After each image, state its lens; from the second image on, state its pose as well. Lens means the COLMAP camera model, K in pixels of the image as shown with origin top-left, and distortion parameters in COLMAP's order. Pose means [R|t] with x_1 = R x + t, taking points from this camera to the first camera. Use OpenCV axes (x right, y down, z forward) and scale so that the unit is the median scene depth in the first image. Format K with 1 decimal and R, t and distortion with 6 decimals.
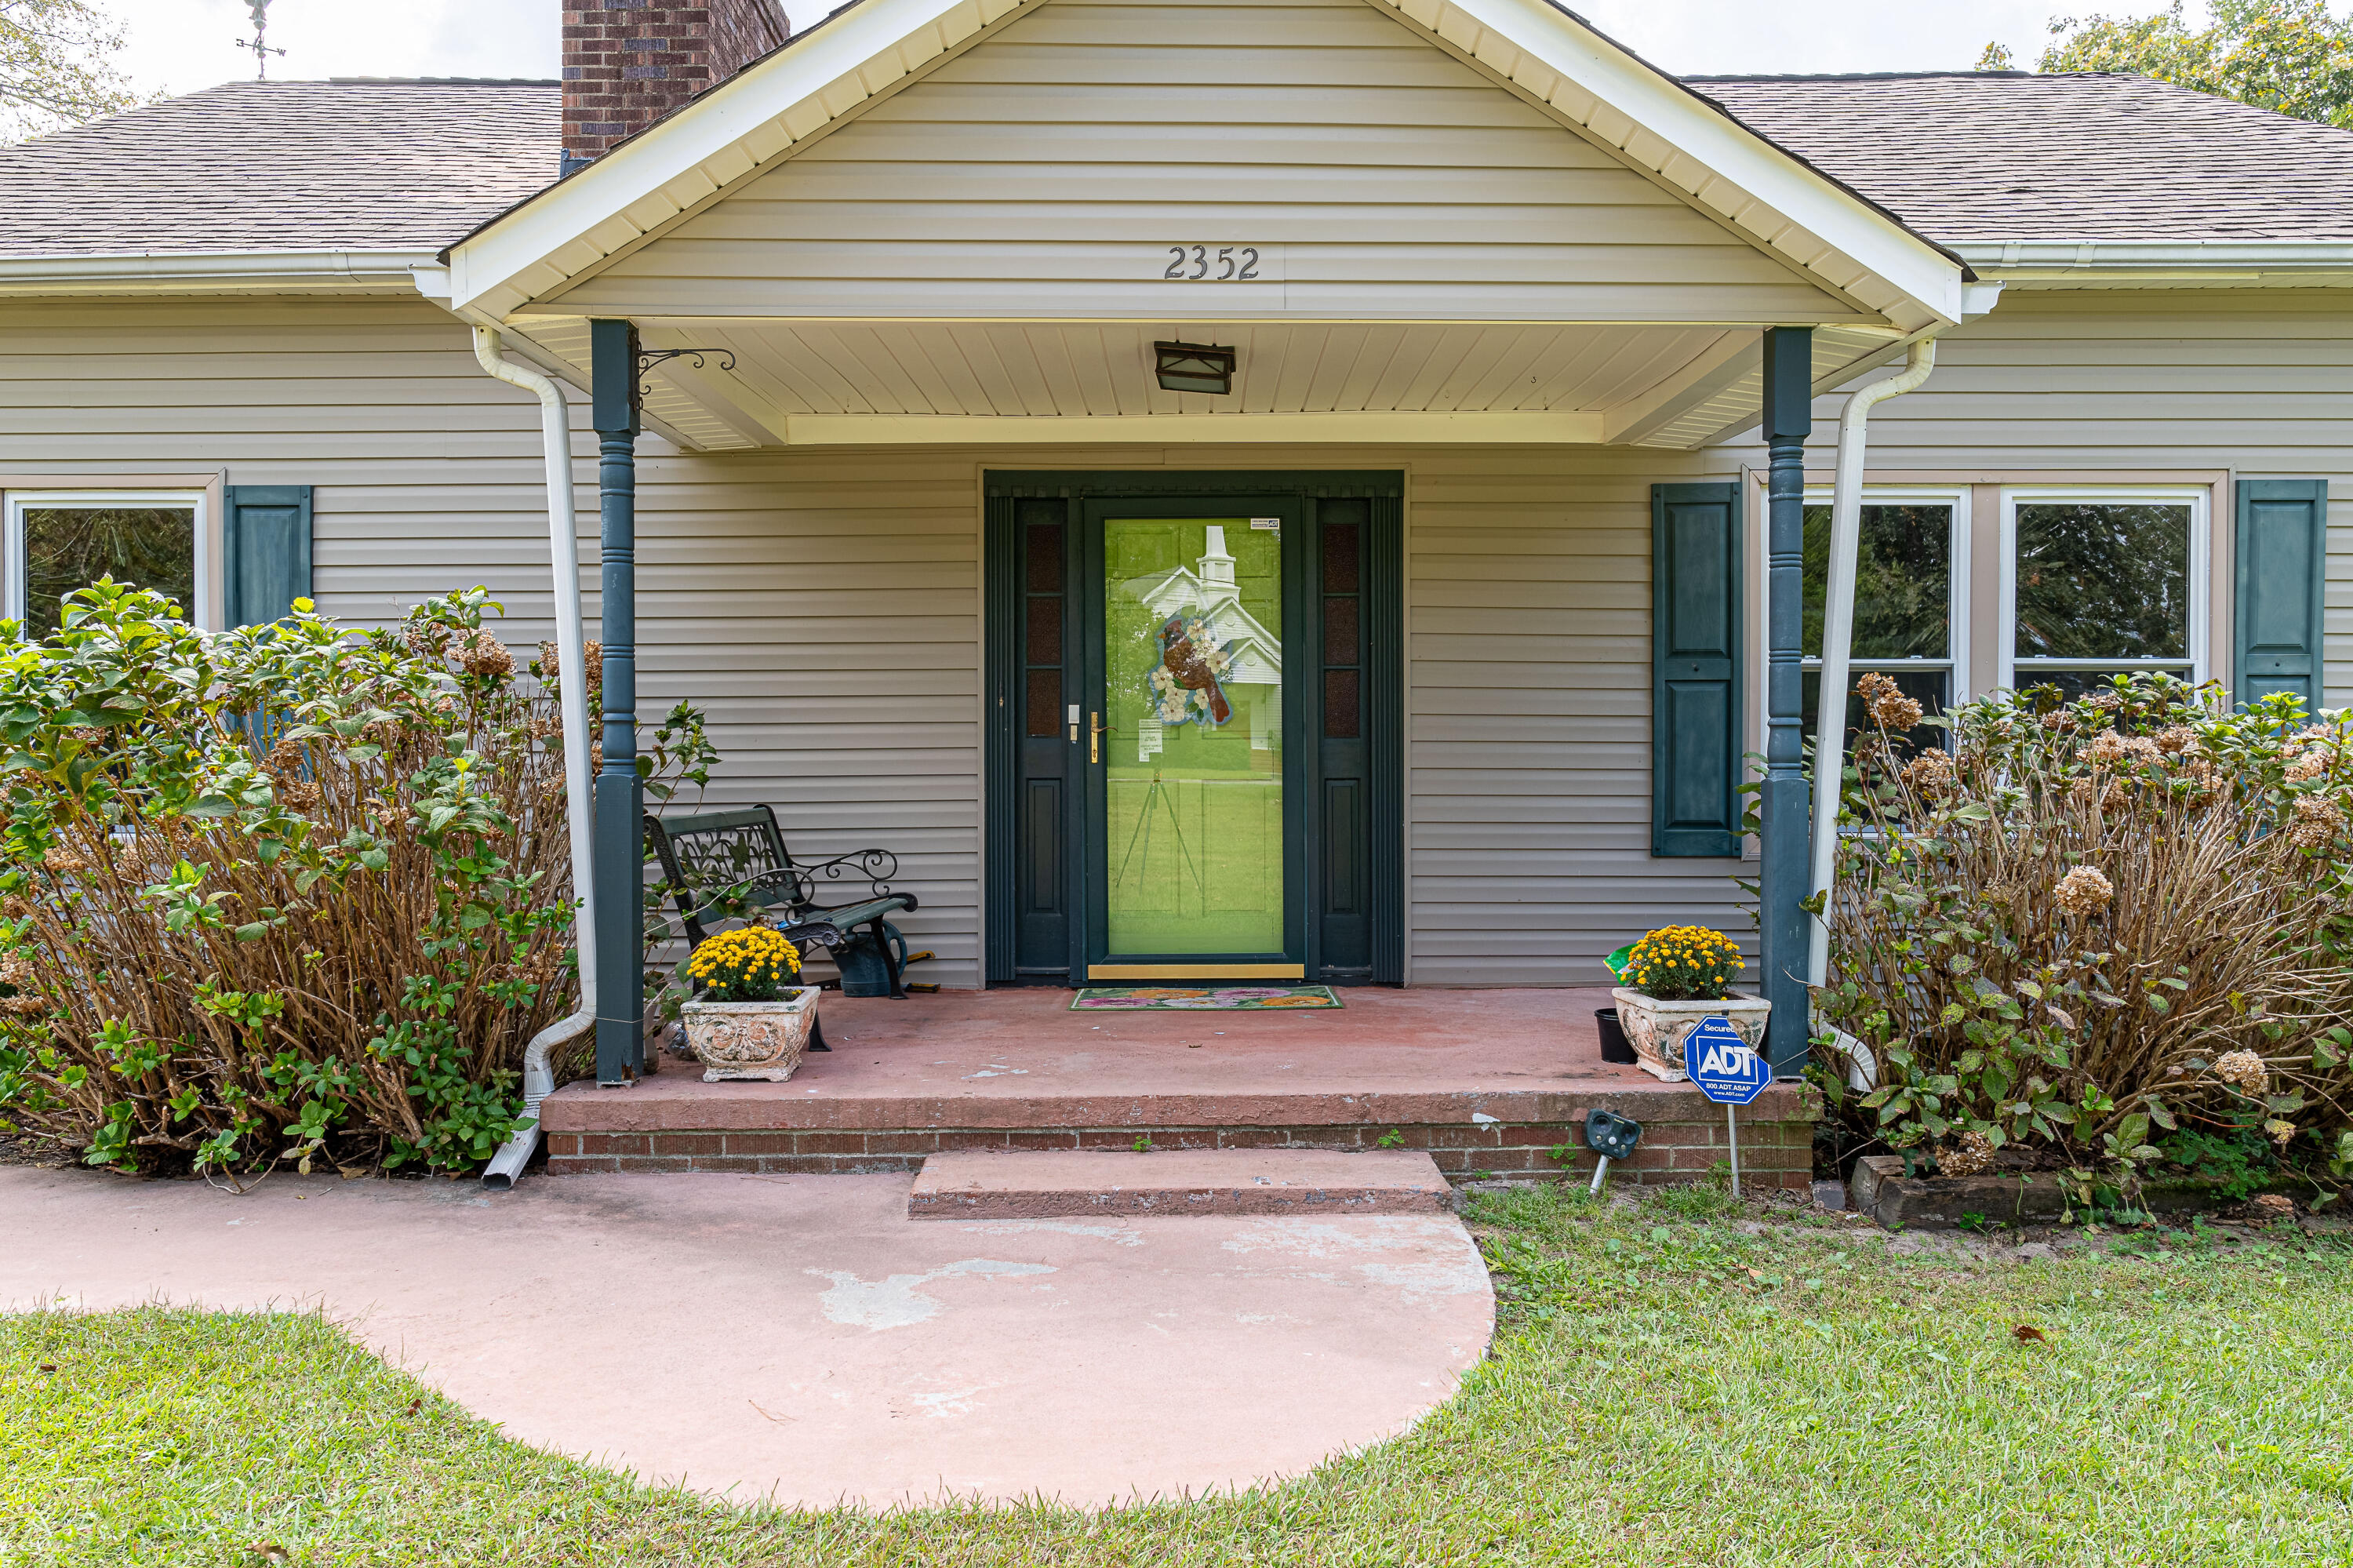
lens RADIAL K [[1683.0, 0, 1161.7], [0, 1683.0, 783.7], [0, 0, 1]] dist [-0.003058, 0.001069]
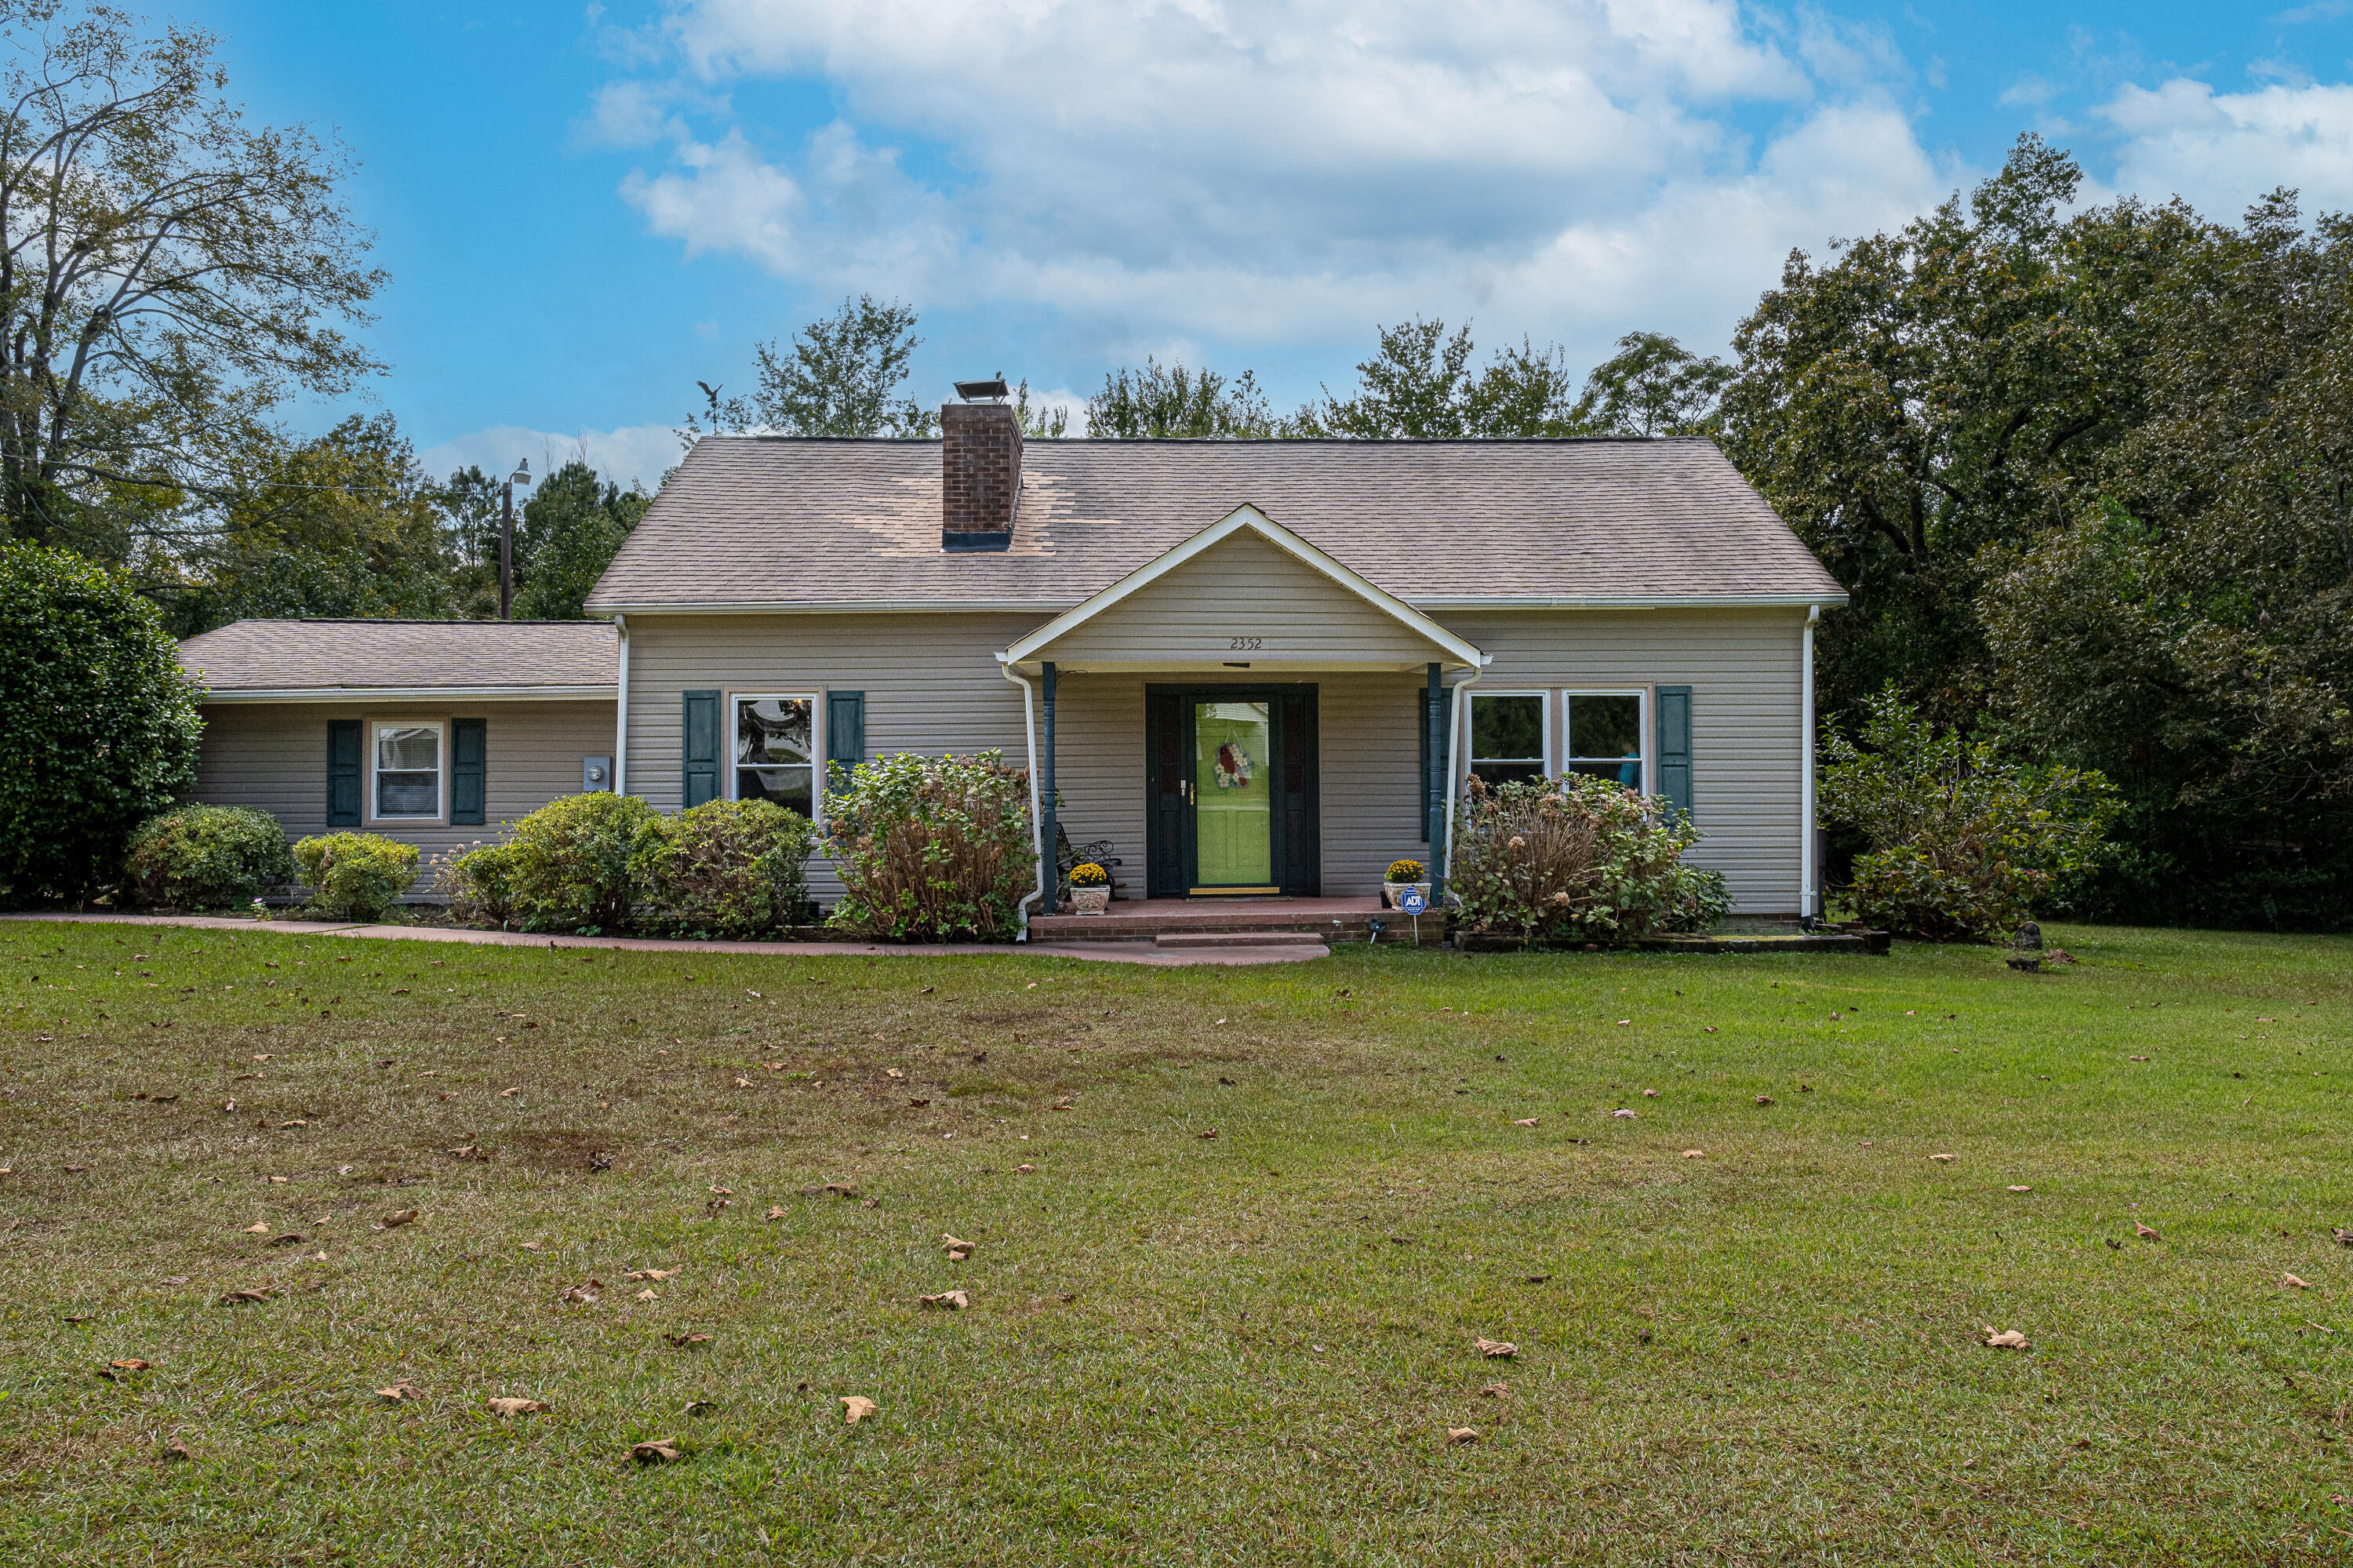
lens RADIAL K [[1683.0, 0, 1187.0], [0, 1683.0, 783.3], [0, 0, 1]] dist [-0.003058, 0.001069]
pose [[0.999666, -0.007757, 0.024648, -0.109207], [0.008091, 0.999876, -0.013484, -0.010380], [-0.024541, 0.013679, 0.999605, -1.449859]]
